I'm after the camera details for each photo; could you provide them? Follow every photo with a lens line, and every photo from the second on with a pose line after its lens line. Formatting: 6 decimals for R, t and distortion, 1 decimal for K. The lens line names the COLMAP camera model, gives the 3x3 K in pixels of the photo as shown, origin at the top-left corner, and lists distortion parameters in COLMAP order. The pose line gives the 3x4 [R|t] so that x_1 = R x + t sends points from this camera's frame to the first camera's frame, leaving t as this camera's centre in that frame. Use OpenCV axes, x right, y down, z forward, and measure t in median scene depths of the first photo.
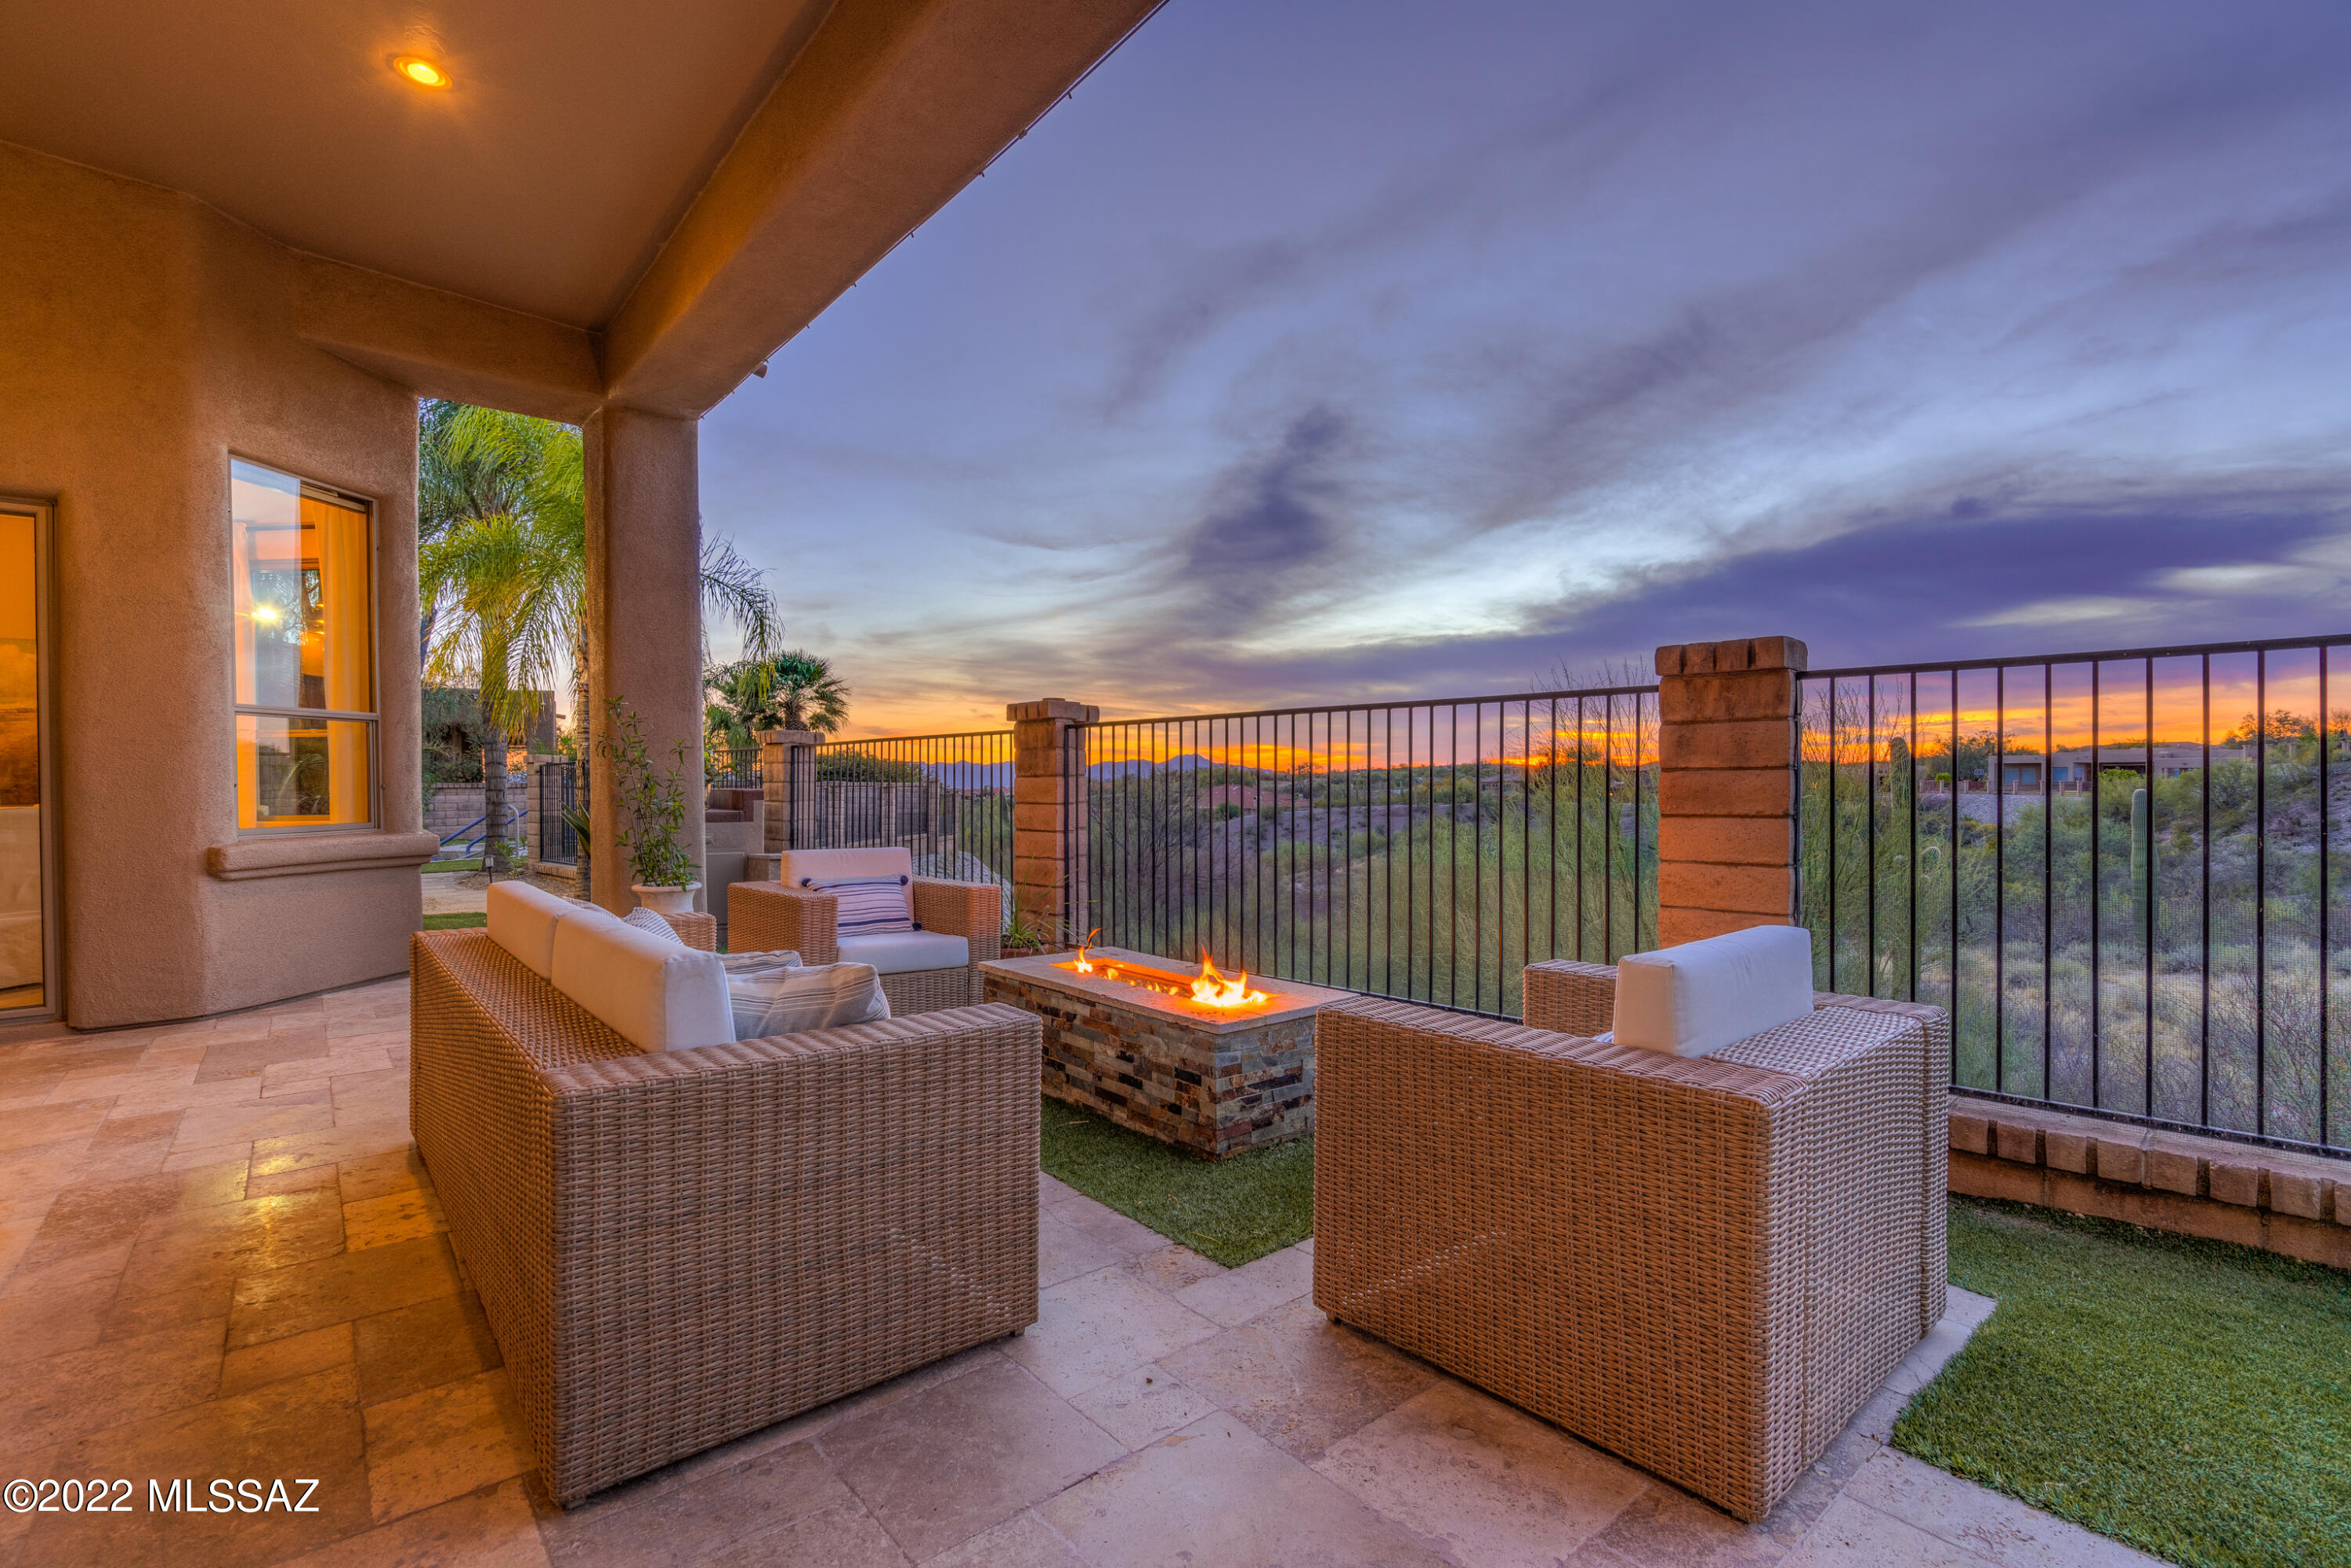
lens RADIAL K [[1087.5, 0, 1191.5], [0, 1087.5, 801.0], [0, 0, 1]] dist [-0.005594, 0.000198]
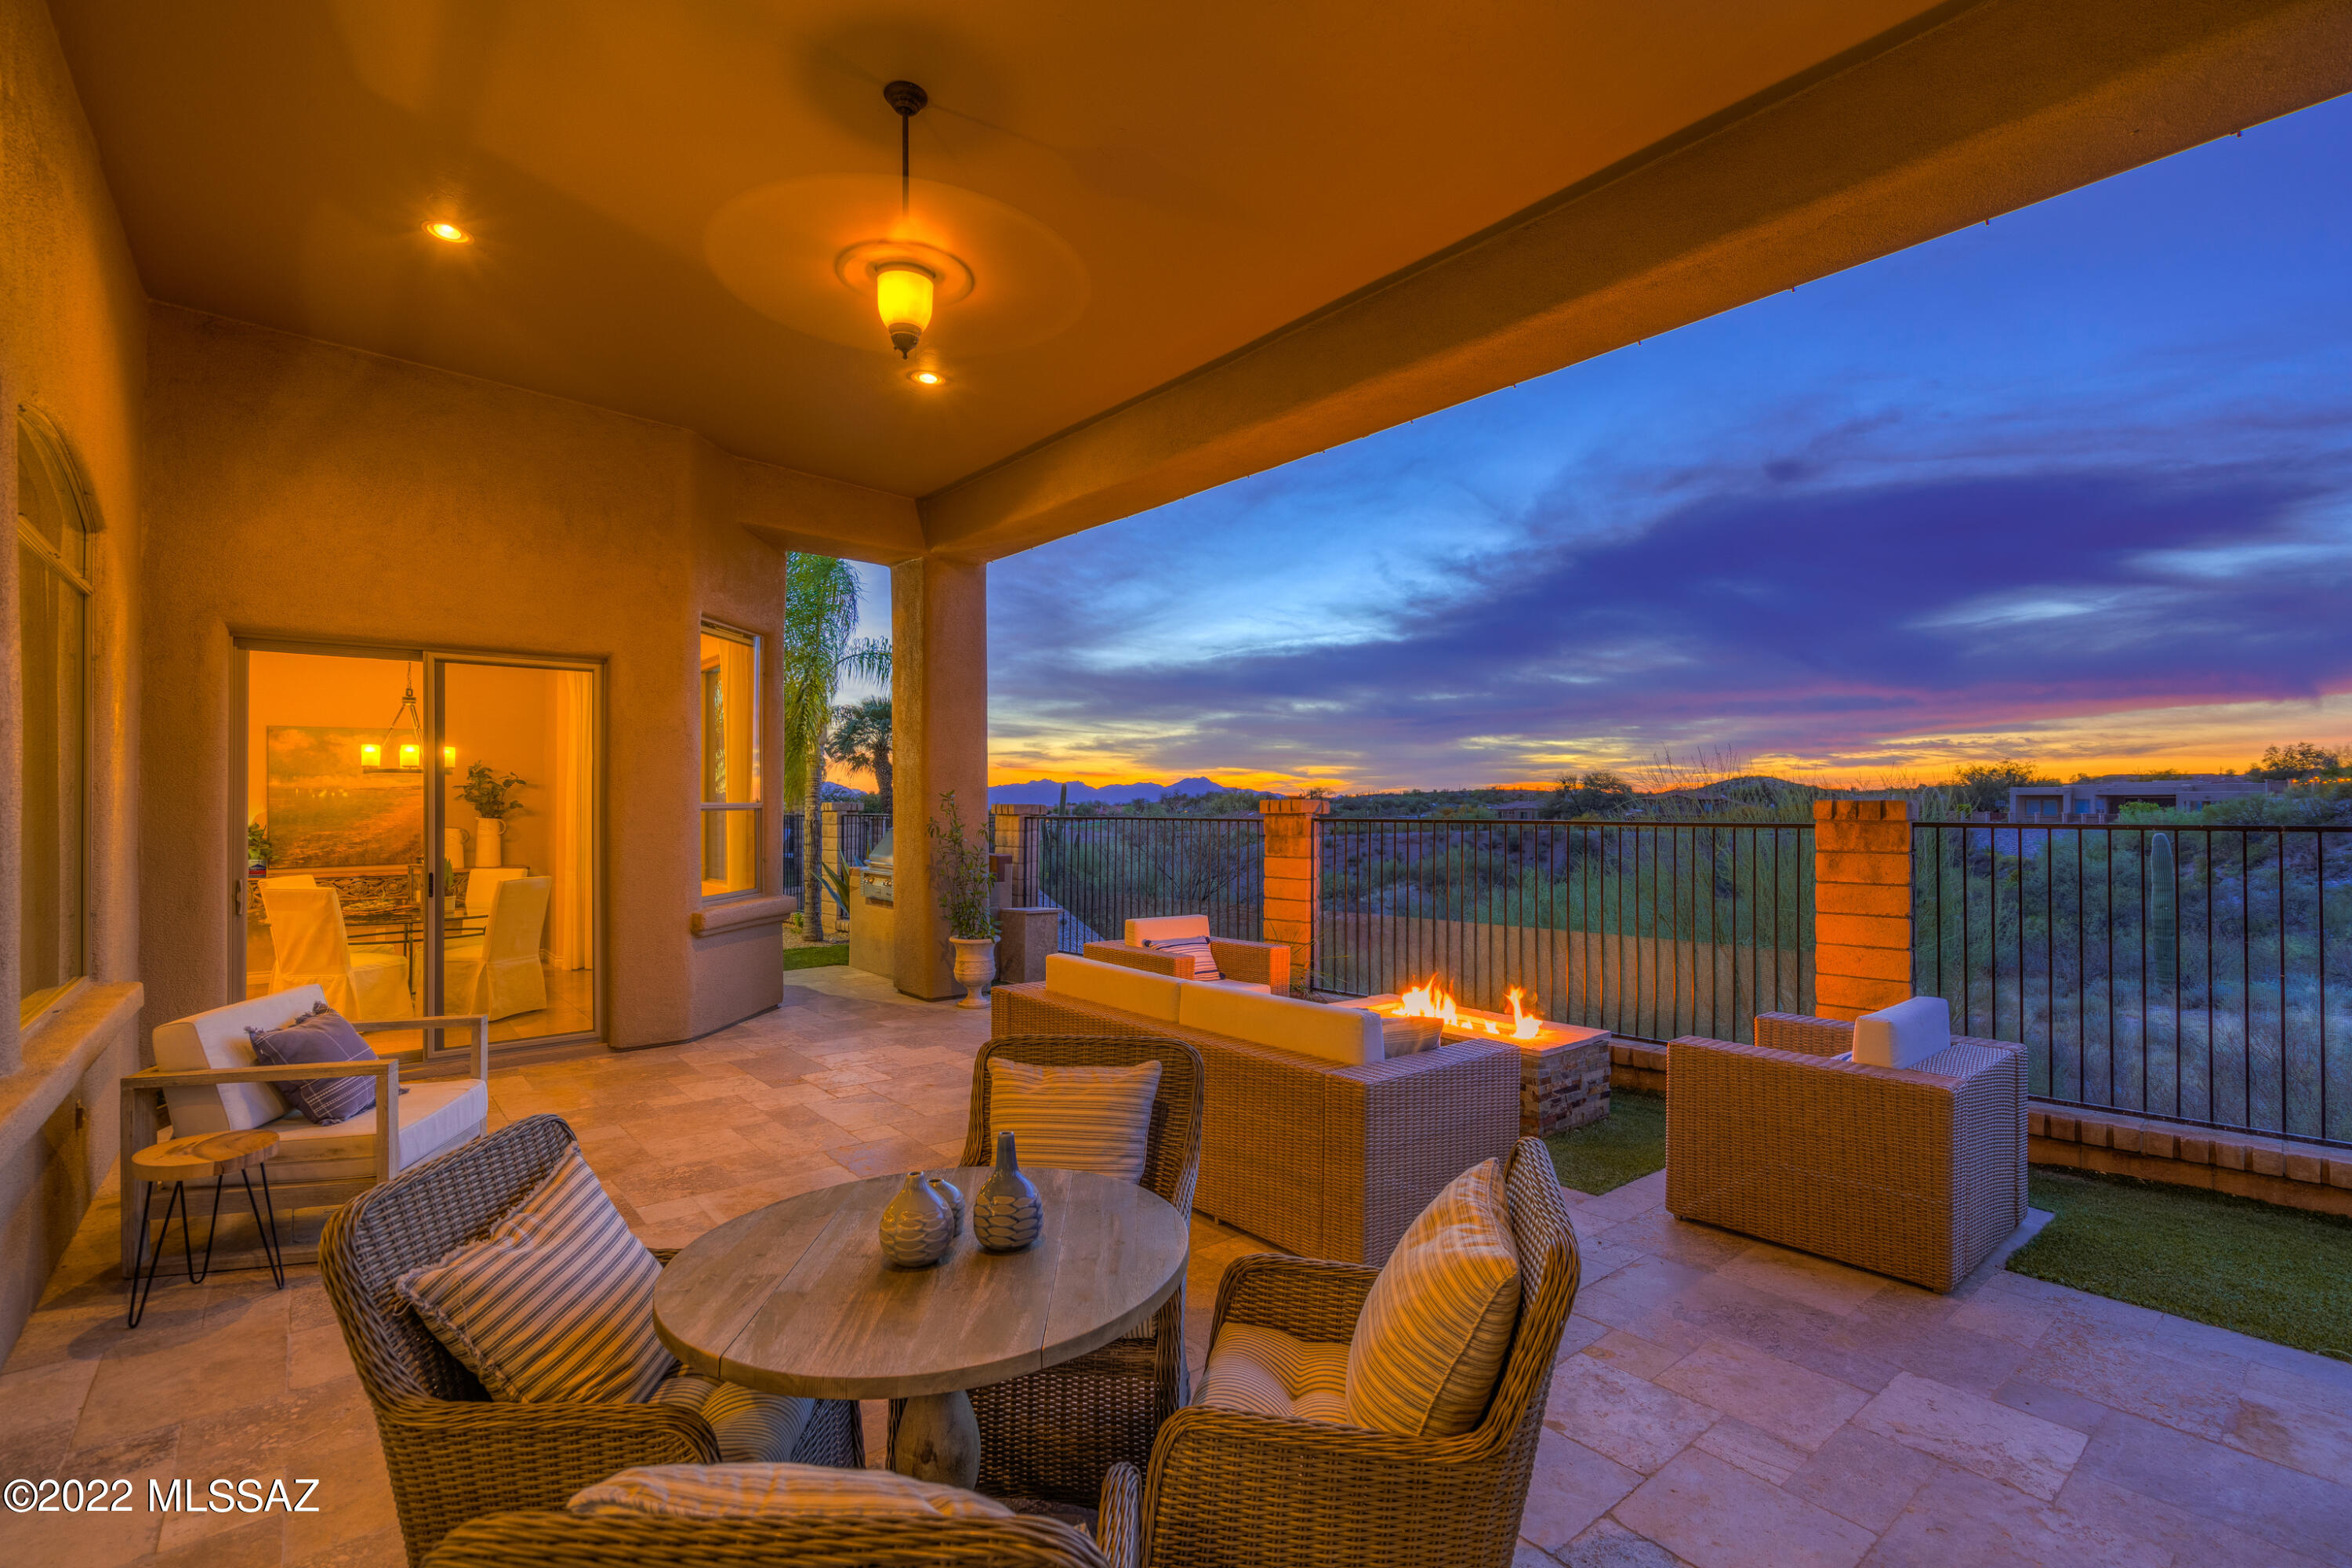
lens RADIAL K [[1088.0, 0, 1192.0], [0, 1088.0, 801.0], [0, 0, 1]] dist [-0.005594, 0.000198]
pose [[0.999918, 0.005127, -0.011761, -0.526233], [-0.005392, 0.999730, -0.022611, -0.129944], [0.011642, 0.022673, 0.999675, -0.648507]]
